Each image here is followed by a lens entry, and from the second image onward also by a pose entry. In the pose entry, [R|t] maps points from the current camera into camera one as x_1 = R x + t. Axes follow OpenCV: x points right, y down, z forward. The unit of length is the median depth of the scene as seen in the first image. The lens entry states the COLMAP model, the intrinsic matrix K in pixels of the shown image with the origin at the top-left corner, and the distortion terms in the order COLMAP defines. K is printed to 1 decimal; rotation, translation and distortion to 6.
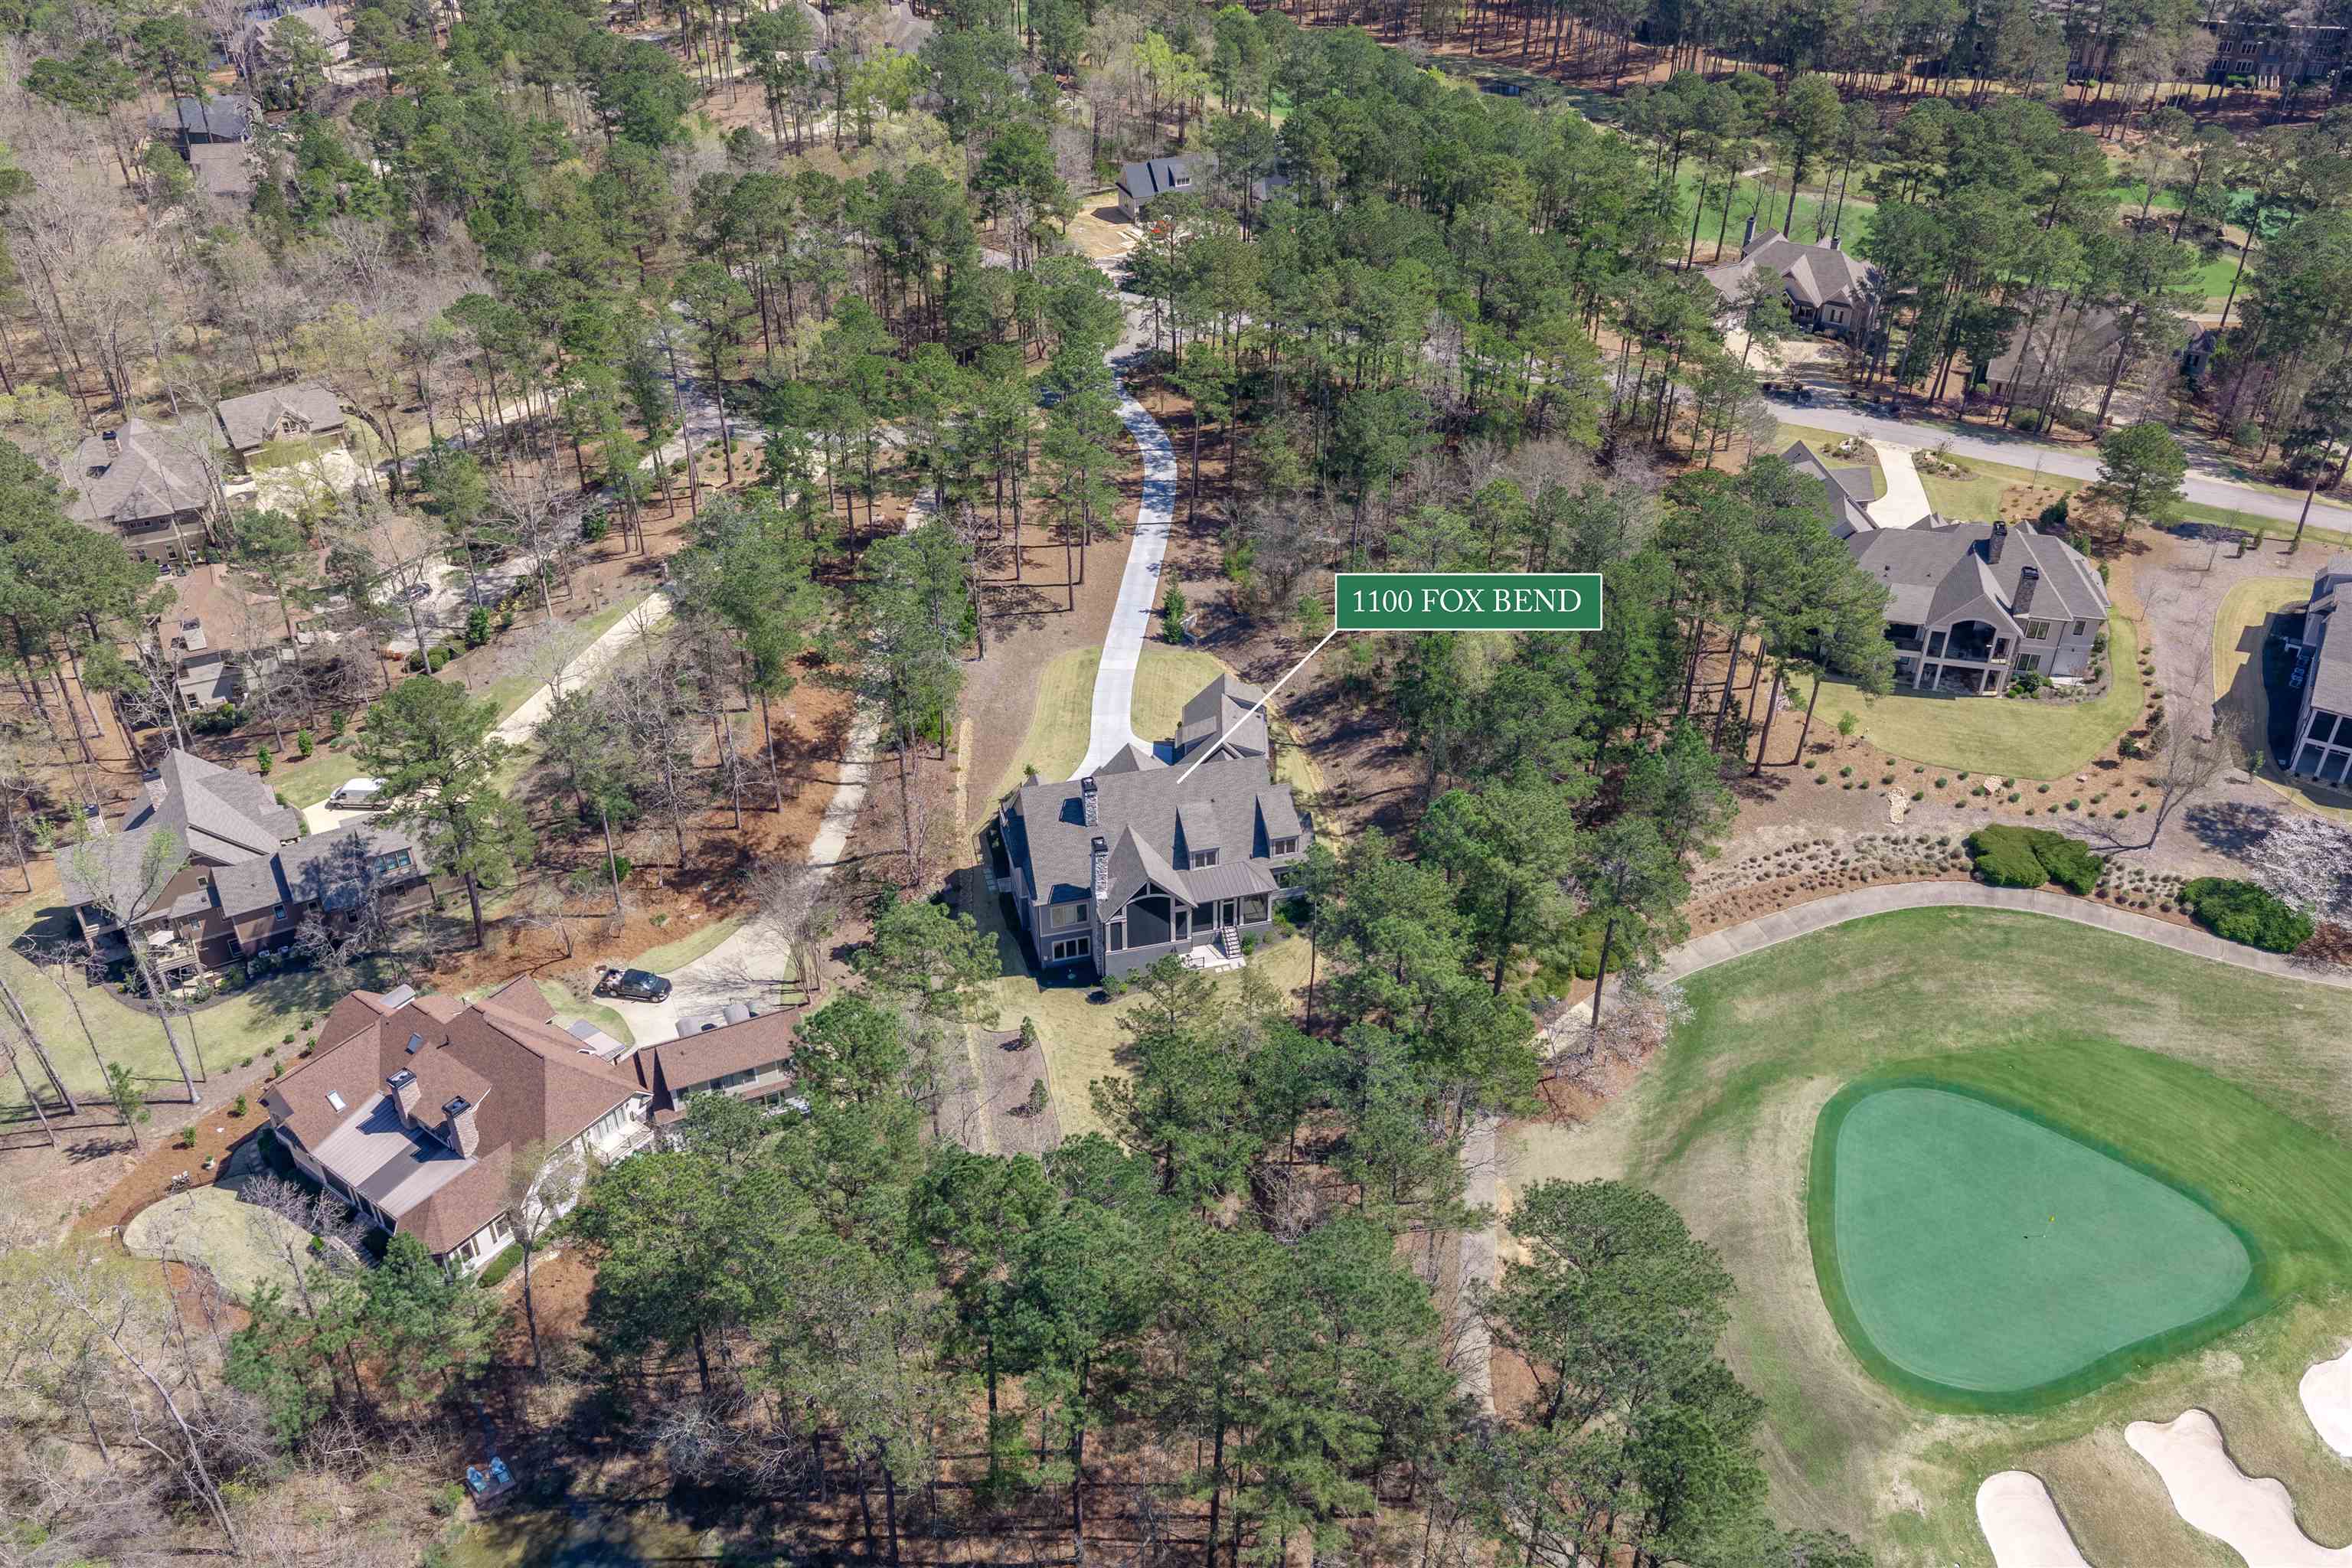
lens RADIAL K [[1950.7, 0, 1175.5], [0, 1950.7, 785.2], [0, 0, 1]] dist [-0.002325, -0.011741]
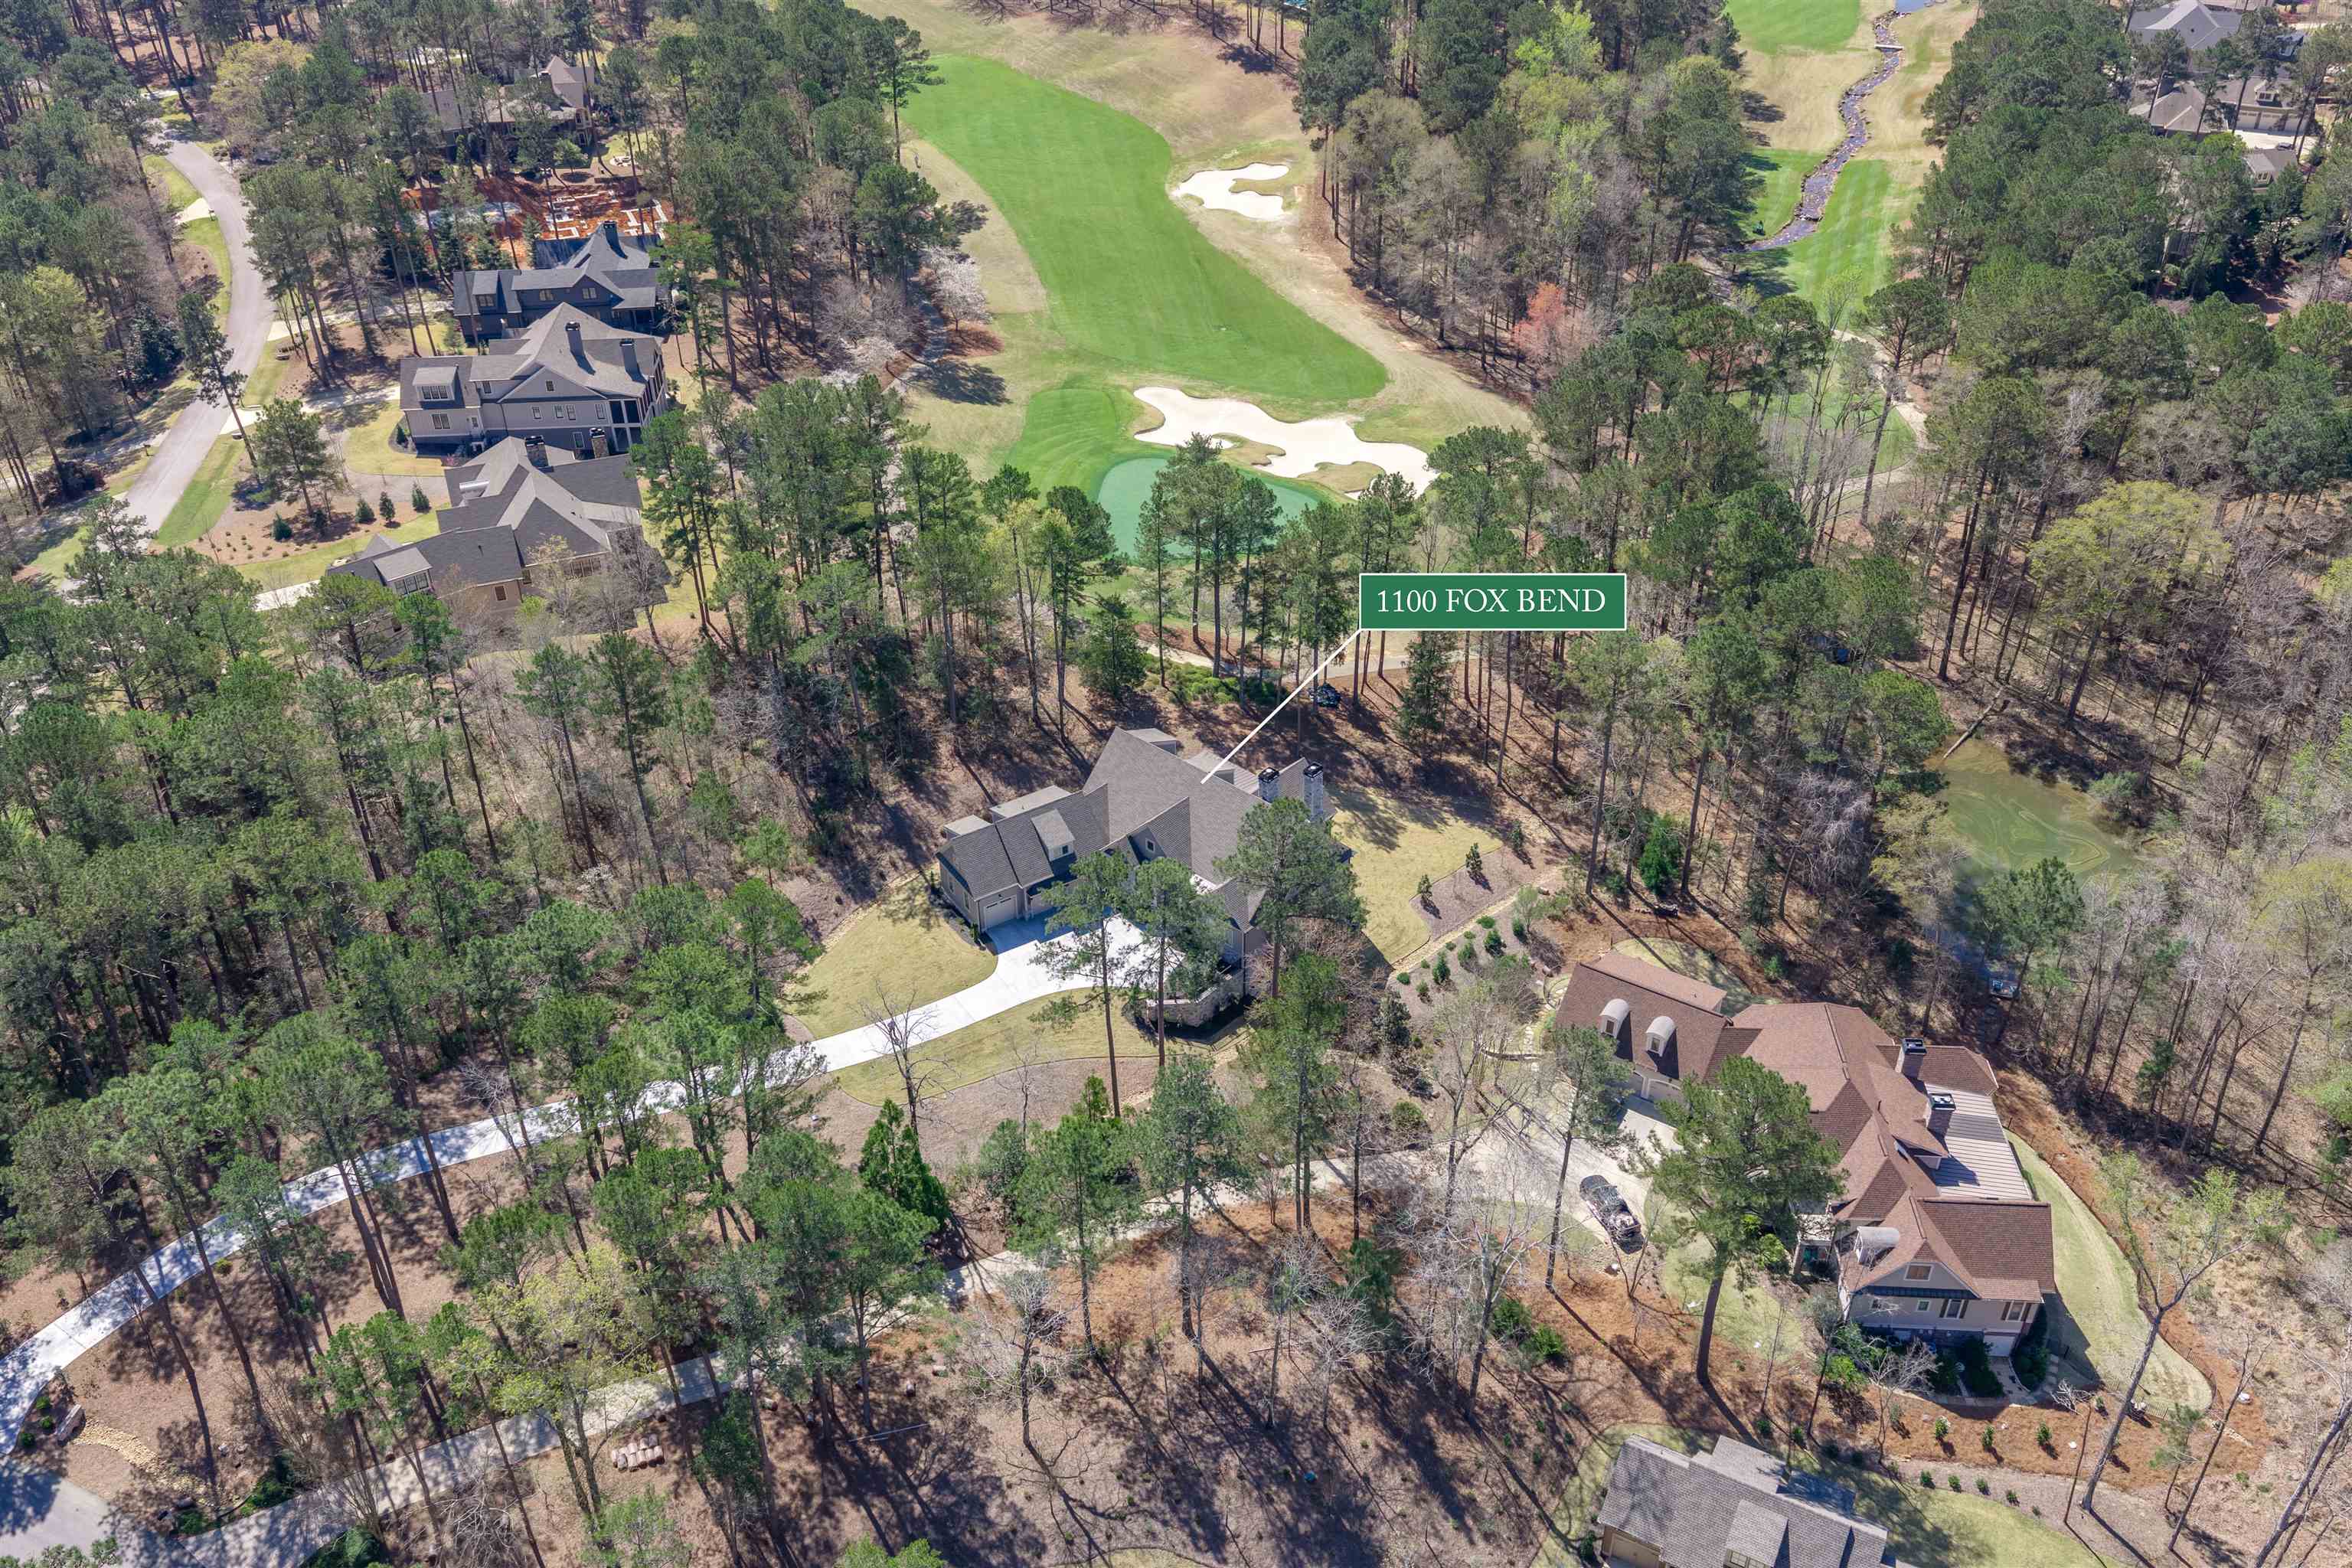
lens RADIAL K [[1950.7, 0, 1183.7], [0, 1950.7, 794.7], [0, 0, 1]] dist [-0.002325, -0.011741]
pose [[-0.552579, -0.470096, 0.688234, -0.625393], [0.484534, 0.490686, 0.724192, -0.649598], [-0.678147, 0.733646, -0.043365, 0.941922]]
